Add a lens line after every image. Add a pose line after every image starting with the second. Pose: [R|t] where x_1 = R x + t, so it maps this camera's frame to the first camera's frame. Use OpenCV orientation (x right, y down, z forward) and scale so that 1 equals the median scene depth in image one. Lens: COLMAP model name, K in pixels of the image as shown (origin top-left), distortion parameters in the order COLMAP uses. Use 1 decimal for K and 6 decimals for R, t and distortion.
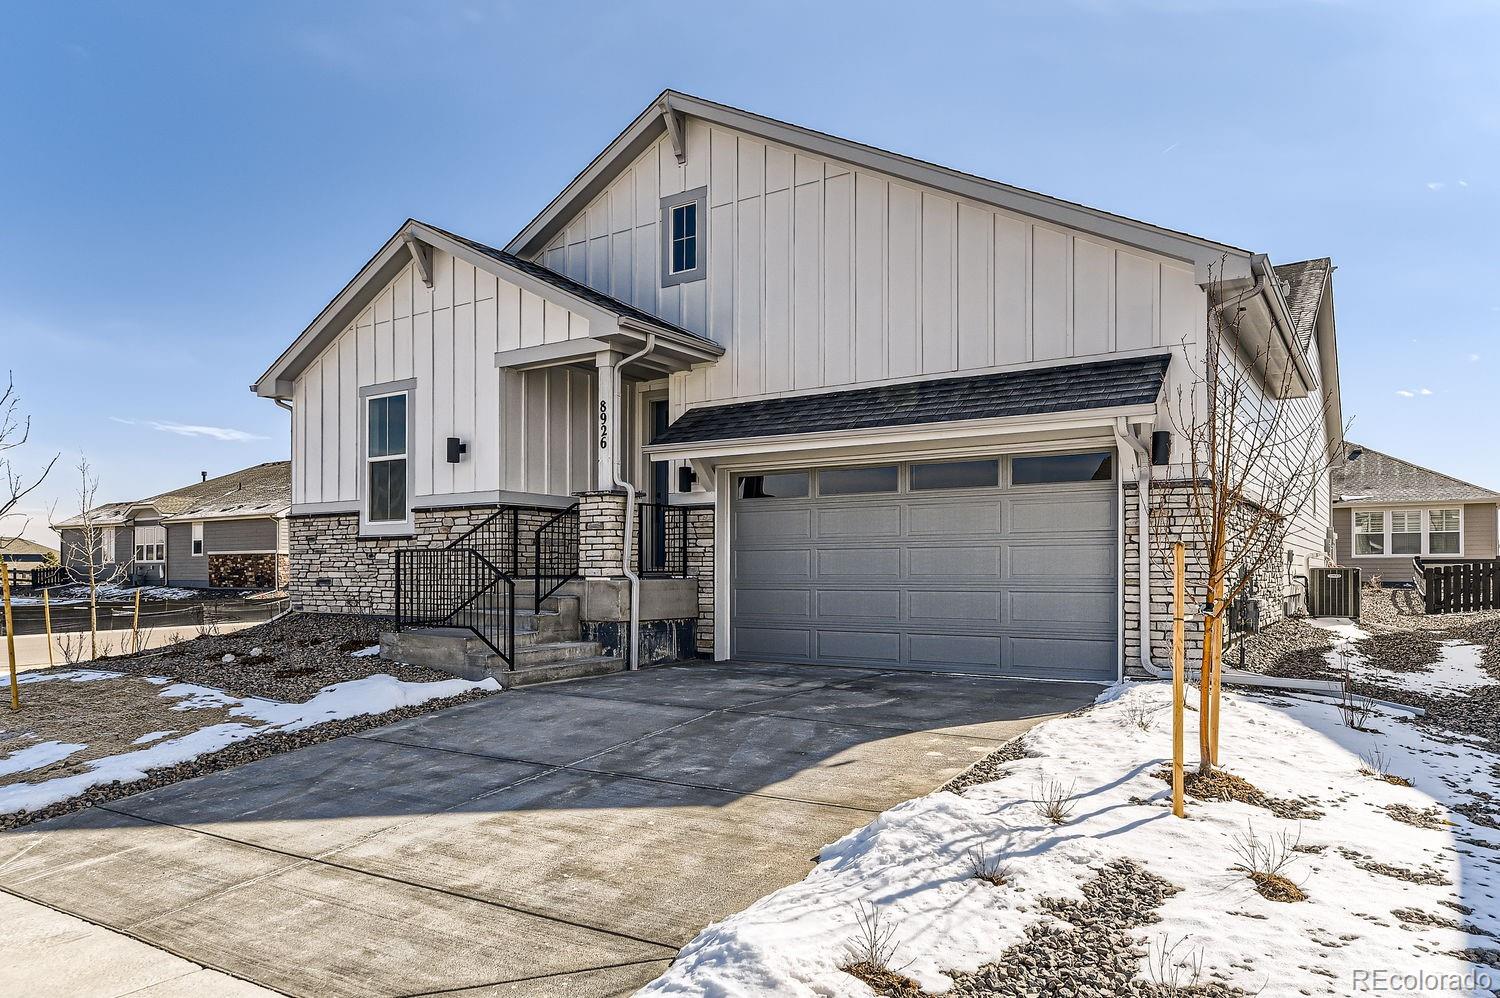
lens RADIAL K [[987.9, 0, 753.8], [0, 987.9, 568.0], [0, 0, 1]] dist [0.001095, 0.001102]
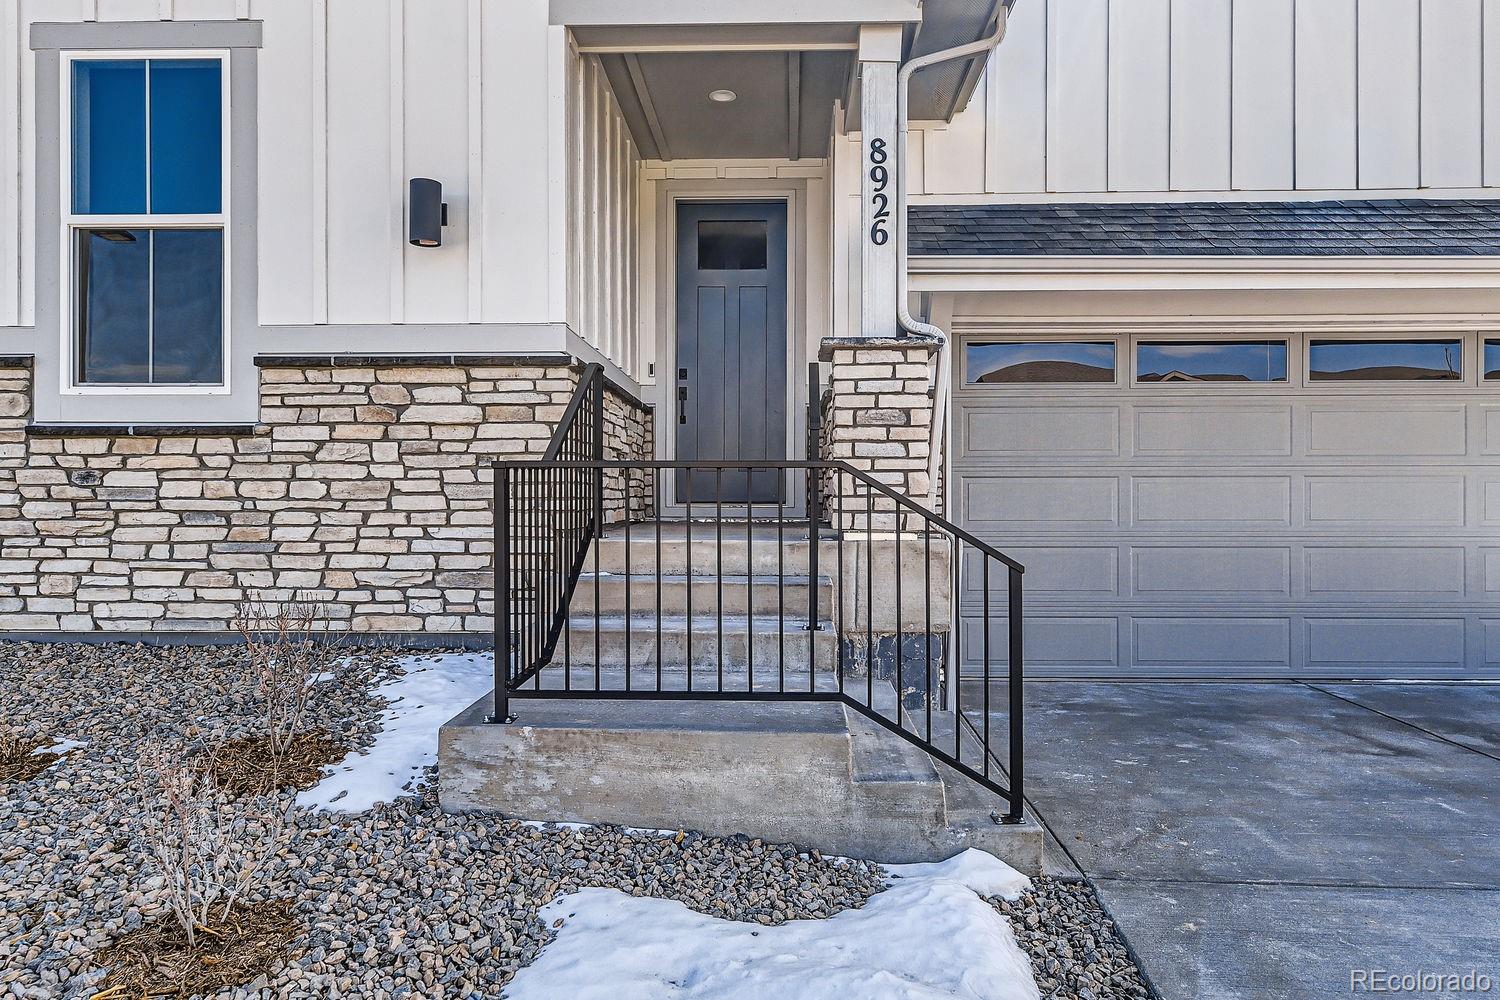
lens RADIAL K [[1009.3, 0, 750.0], [0, 1009.3, 500.0], [0, 0, 1]] dist [0.001635, 0.002932]
pose [[0.858797, -0.002341, 0.512310, -0.400716], [-0.003923, 0.999930, 0.011146, -0.009556], [-0.512300, -0.011582, 0.858728, 0.588125]]
